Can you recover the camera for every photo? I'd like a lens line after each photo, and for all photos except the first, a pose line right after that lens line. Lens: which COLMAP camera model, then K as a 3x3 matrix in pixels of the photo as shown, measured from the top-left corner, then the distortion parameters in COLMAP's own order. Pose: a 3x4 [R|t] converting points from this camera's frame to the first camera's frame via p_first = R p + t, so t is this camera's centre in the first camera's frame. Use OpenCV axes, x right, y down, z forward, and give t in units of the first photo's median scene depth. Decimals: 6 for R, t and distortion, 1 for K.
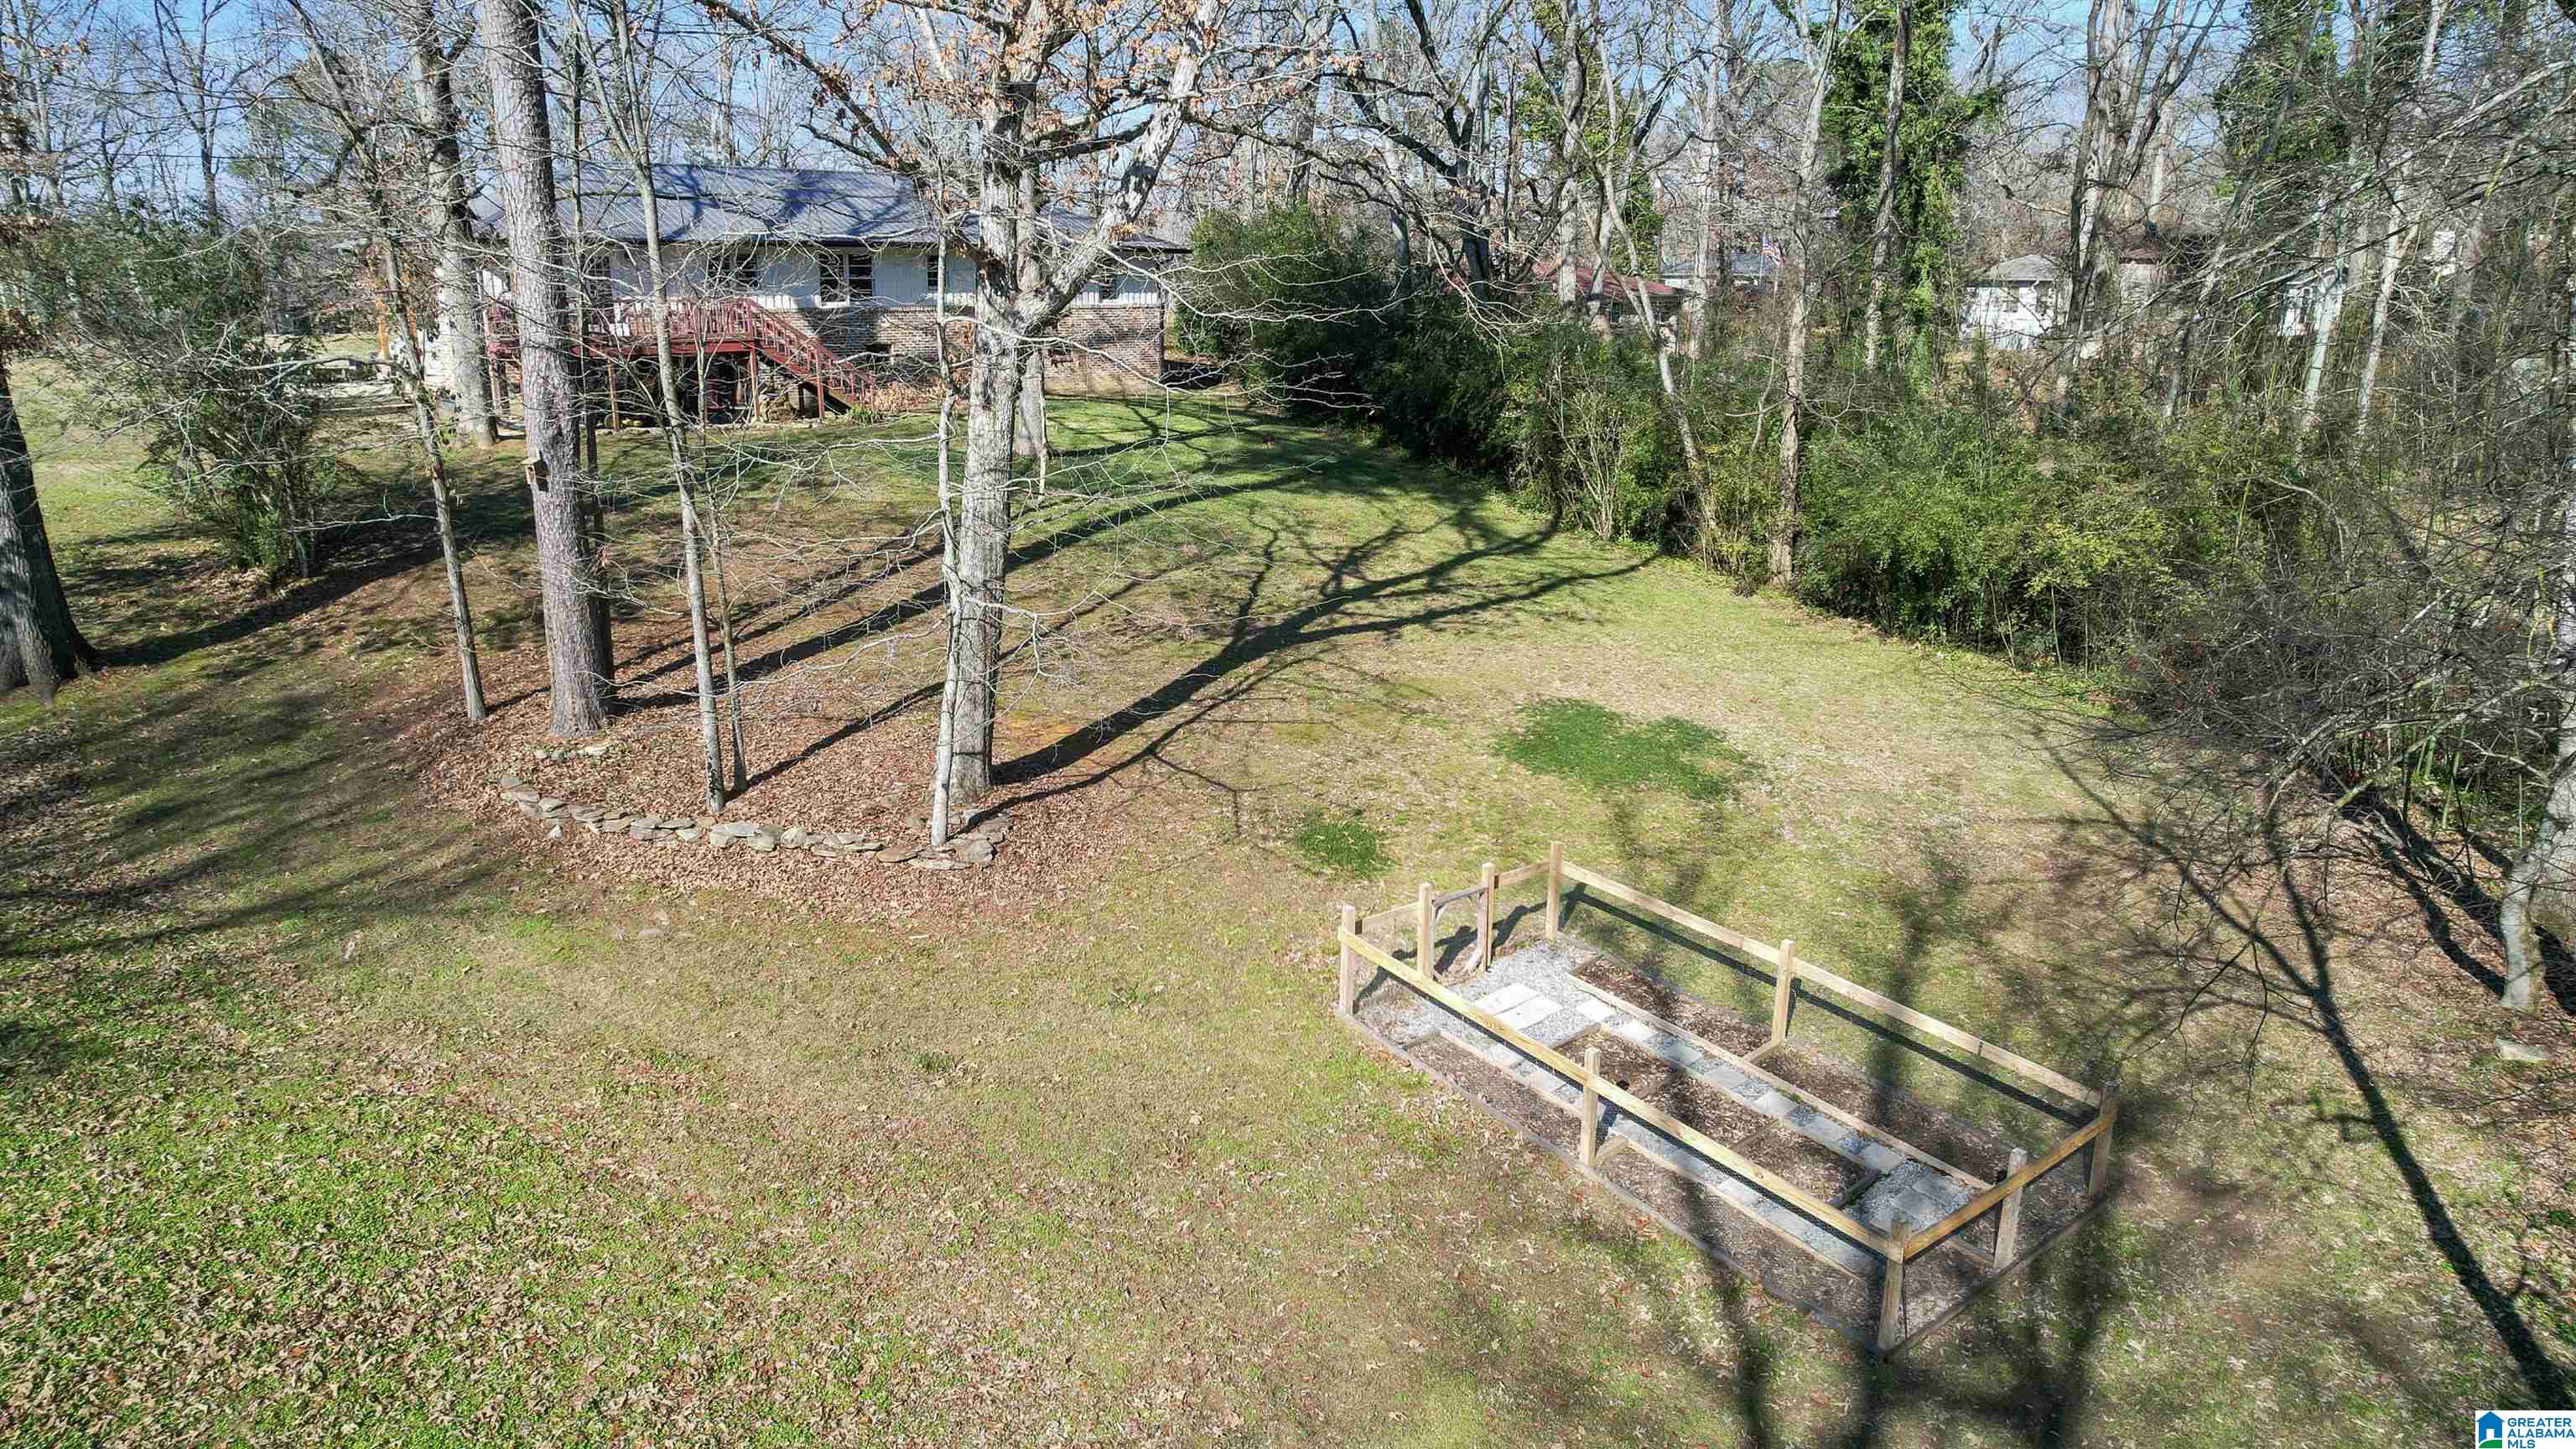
lens RADIAL K [[1641.8, 0, 1271.7], [0, 1641.8, 732.5], [0, 0, 1]] dist [-0.047554, 0.001444]
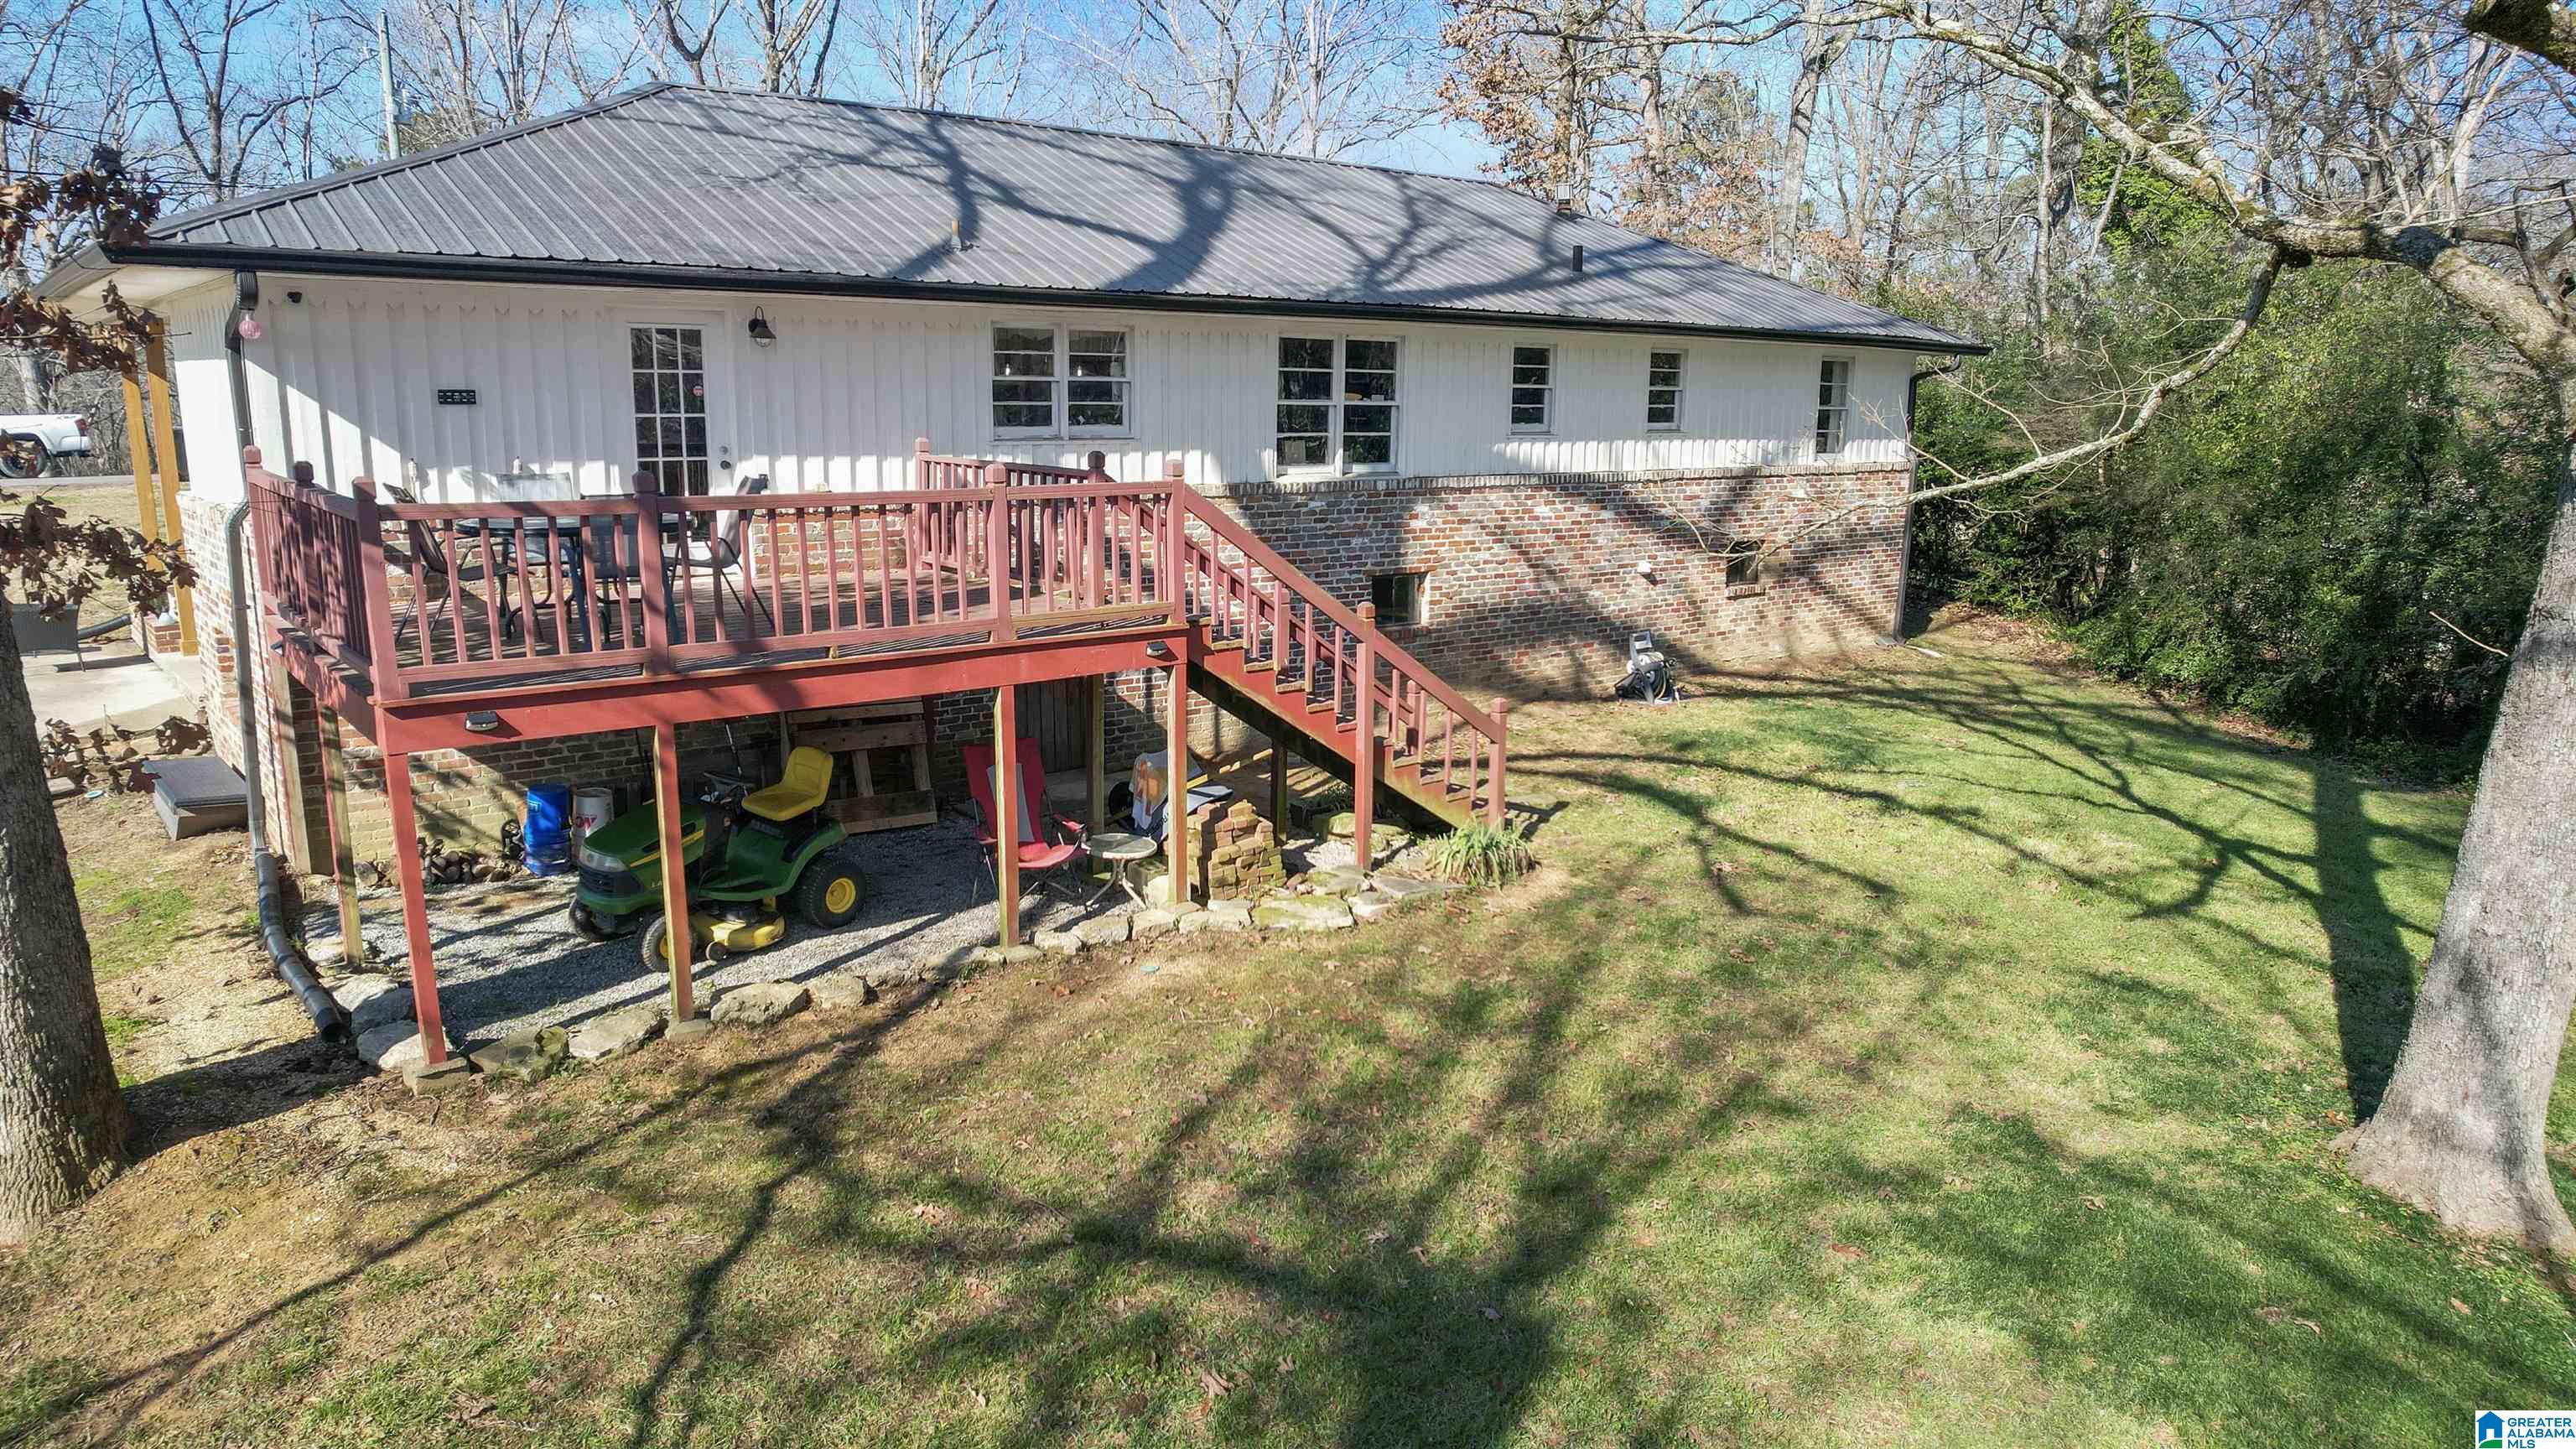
lens RADIAL K [[1641.8, 0, 1271.7], [0, 1641.8, 732.5], [0, 0, 1]] dist [-0.047554, 0.001444]
pose [[0.997272, 0.018104, -0.071561, -0.247300], [-0.022746, 0.997652, -0.064595, -0.178241], [0.070223, 0.066047, 0.995342, 0.627924]]
